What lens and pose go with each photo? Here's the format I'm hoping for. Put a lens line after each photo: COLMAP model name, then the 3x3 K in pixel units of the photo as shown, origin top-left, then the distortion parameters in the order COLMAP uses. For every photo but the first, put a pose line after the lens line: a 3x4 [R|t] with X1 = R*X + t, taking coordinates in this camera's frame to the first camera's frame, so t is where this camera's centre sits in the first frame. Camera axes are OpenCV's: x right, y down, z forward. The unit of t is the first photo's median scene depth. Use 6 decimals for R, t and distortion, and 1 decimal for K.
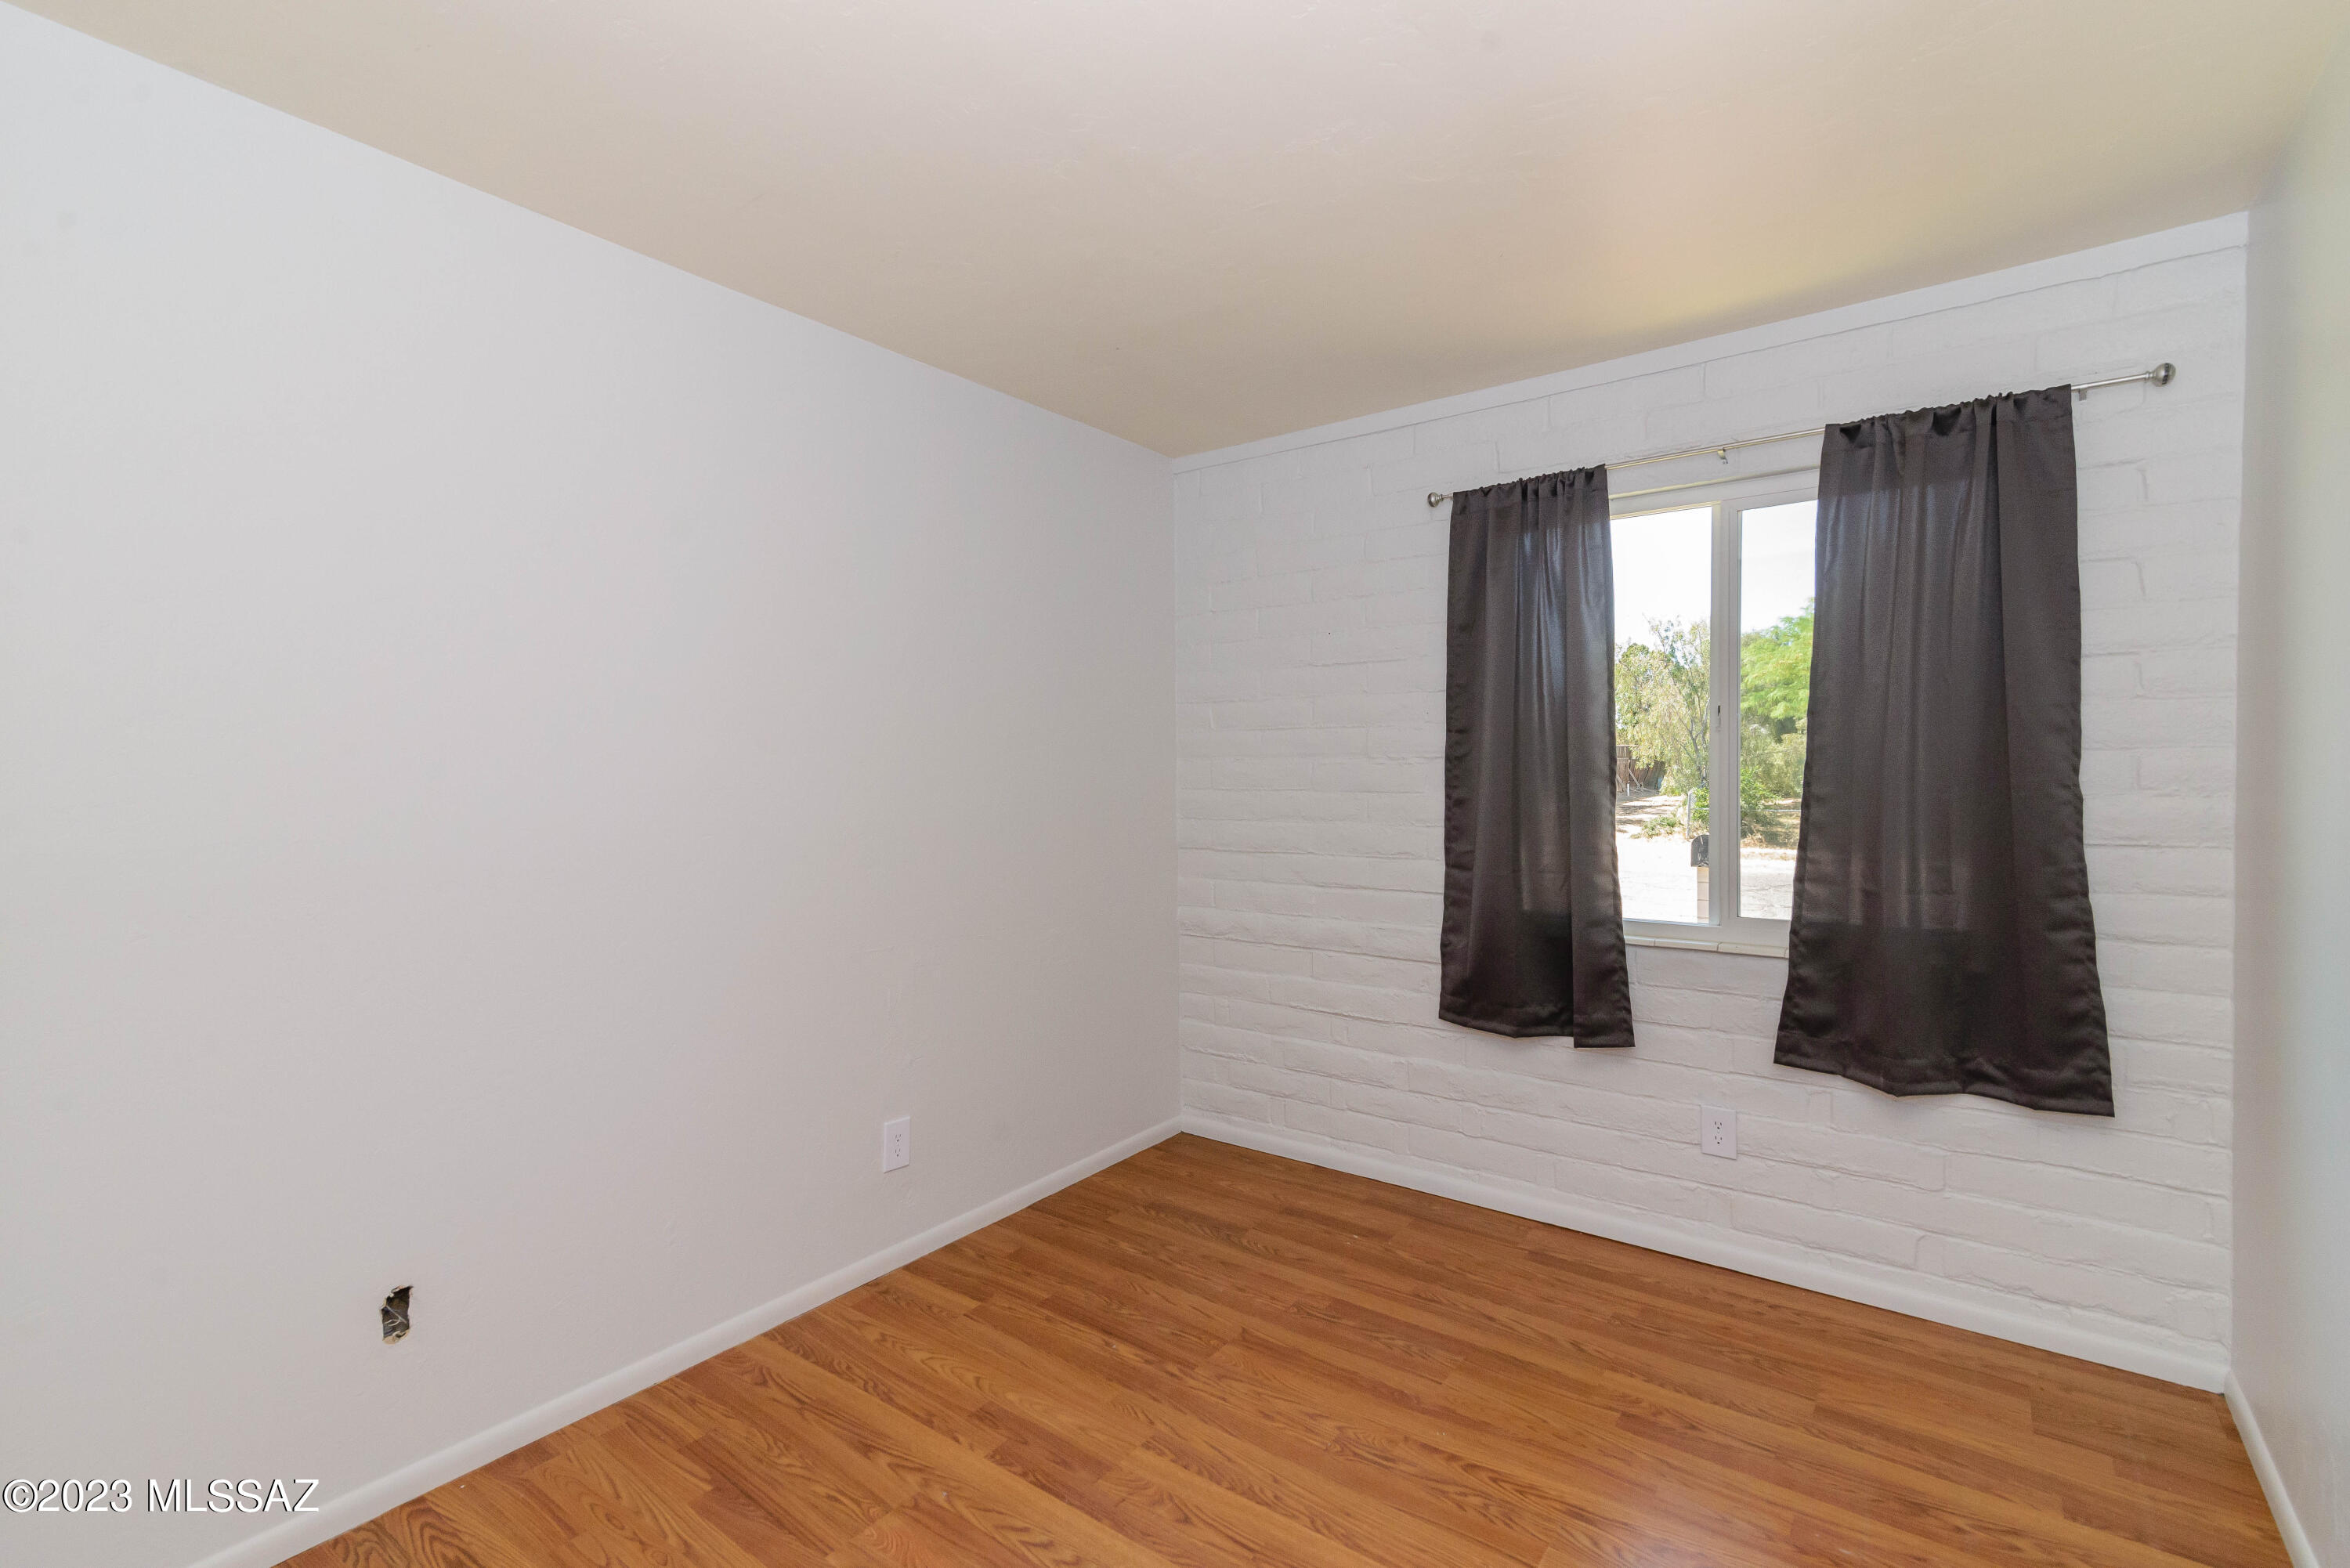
lens RADIAL K [[1067.2, 0, 1185.1], [0, 1067.2, 771.0], [0, 0, 1]] dist [0.014427, -0.000464]
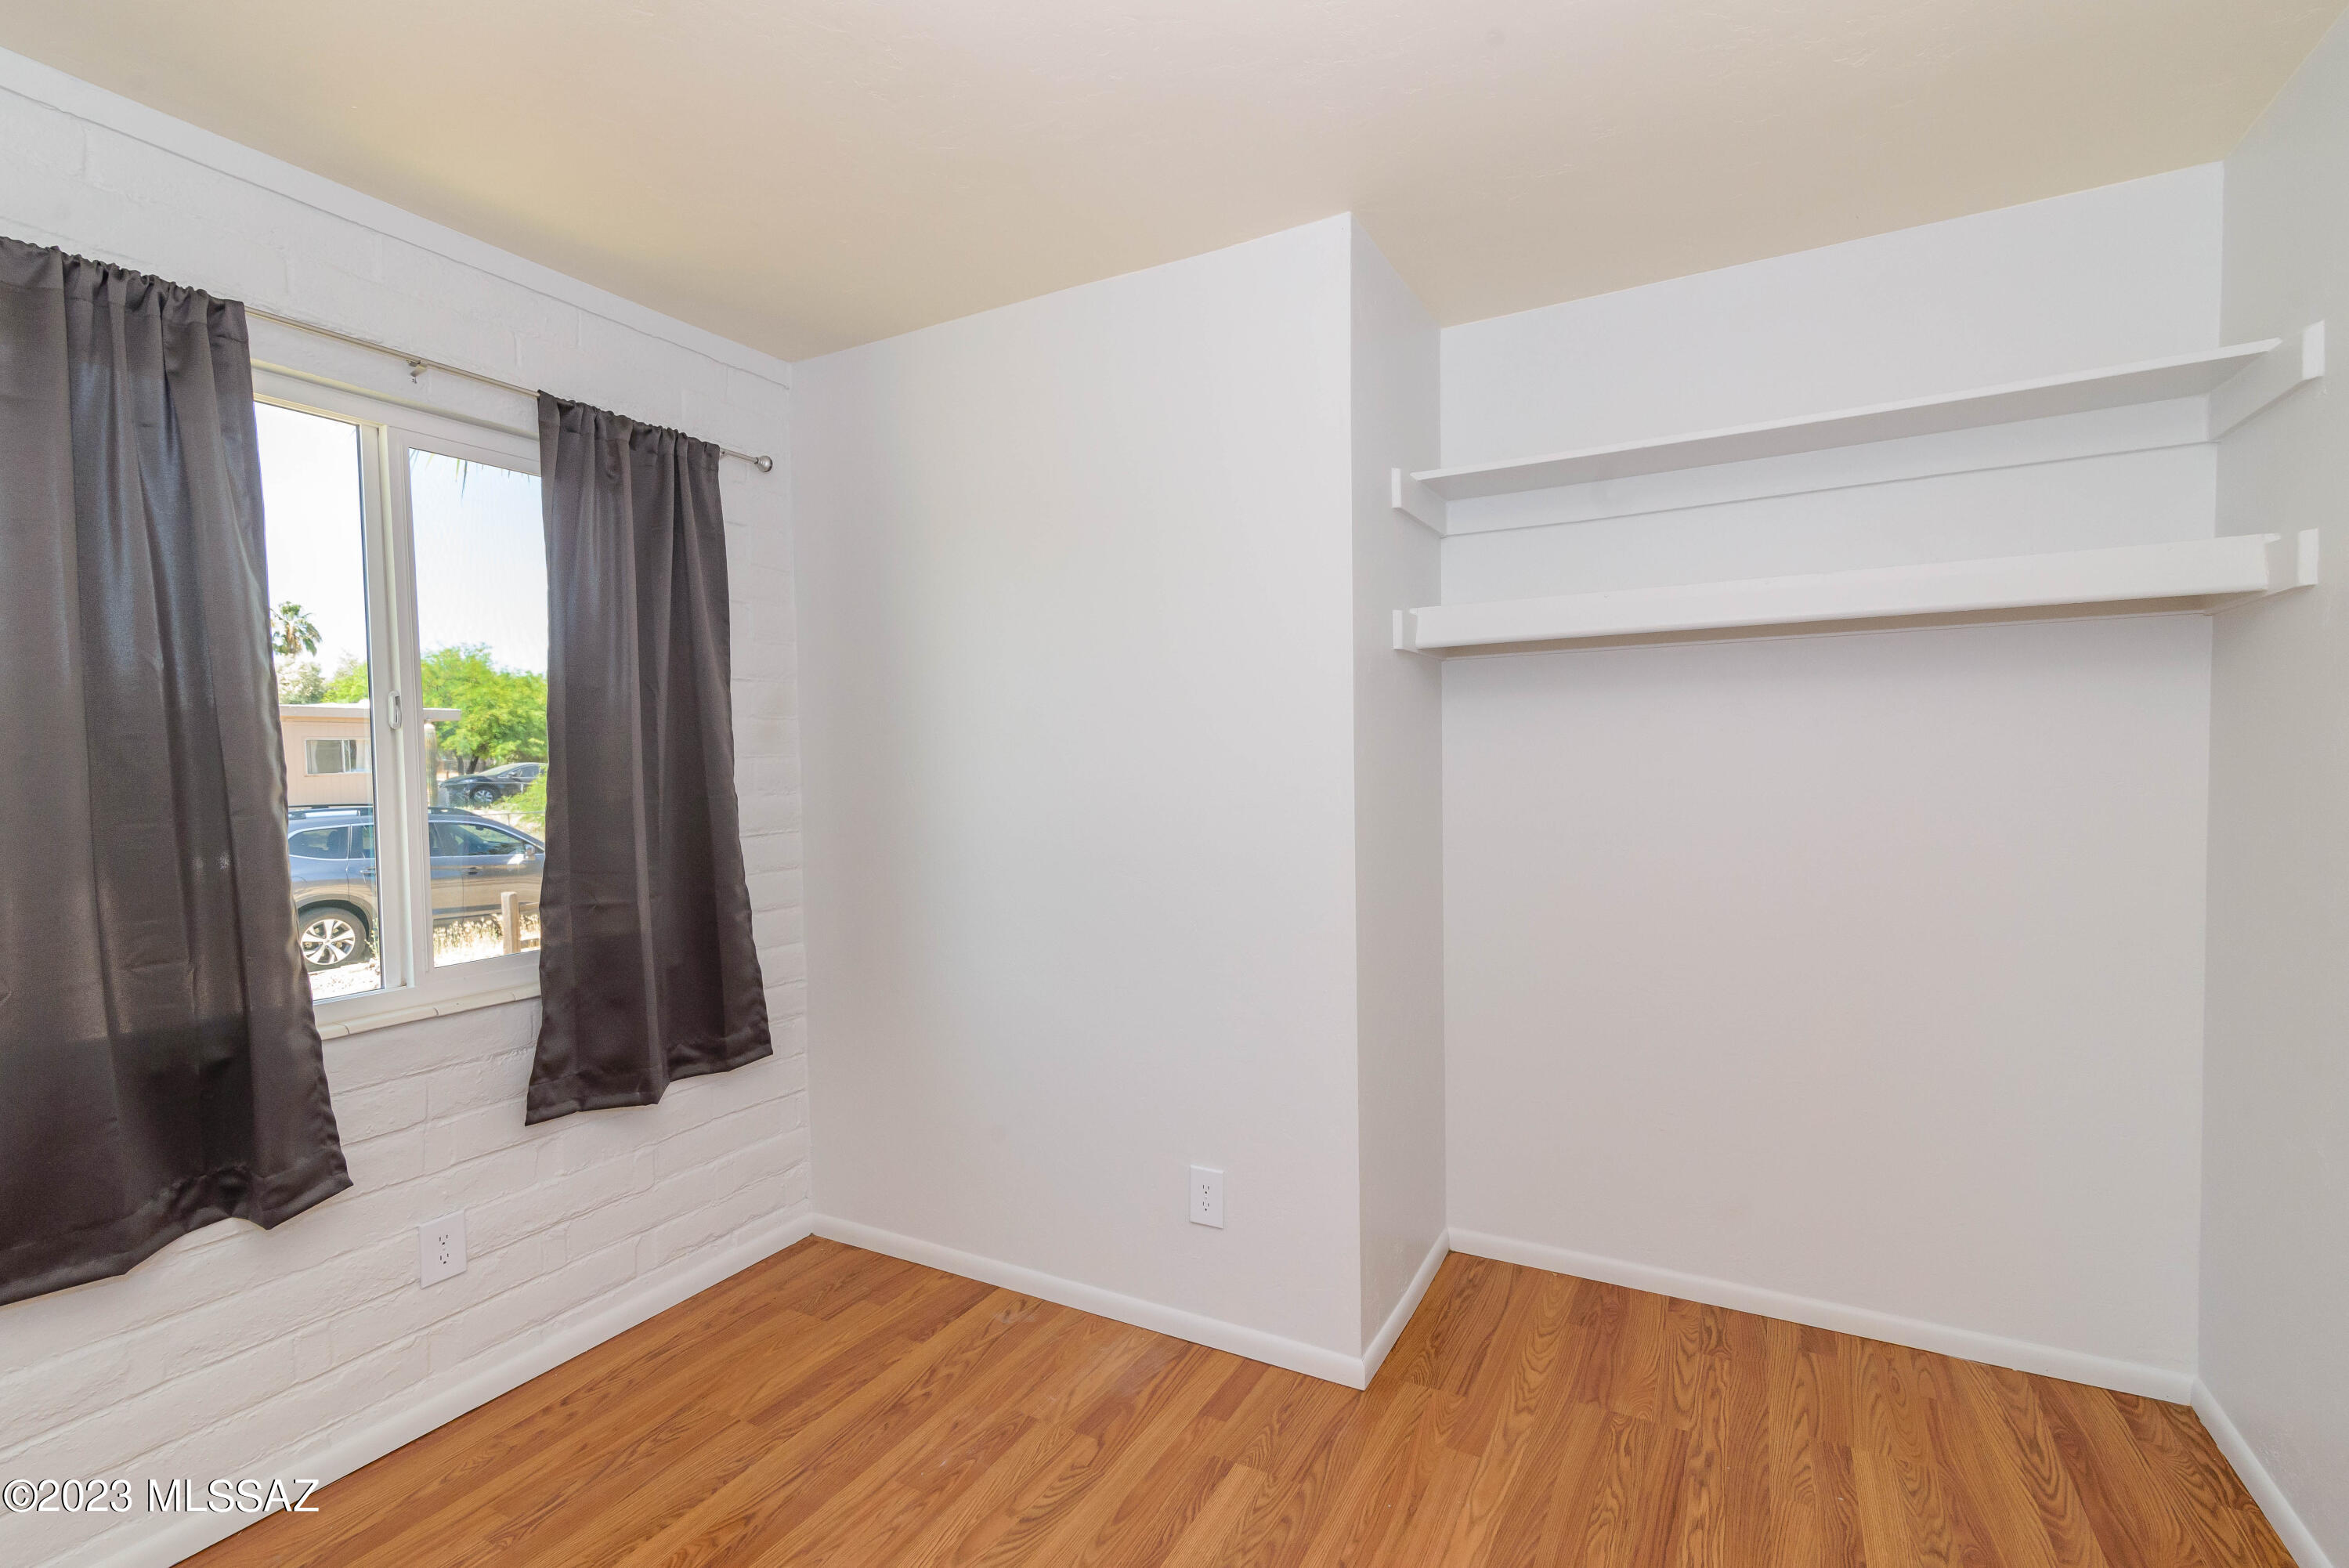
lens RADIAL K [[1066.7, 0, 1165.8], [0, 1066.7, 770.8], [0, 0, 1]] dist [0.014427, -0.000464]
pose [[-0.131910, -0.001980, 0.991260, -0.373382], [0.019202, 0.999805, 0.004552, -0.001867], [-0.991076, 0.019634, -0.131846, 0.633695]]
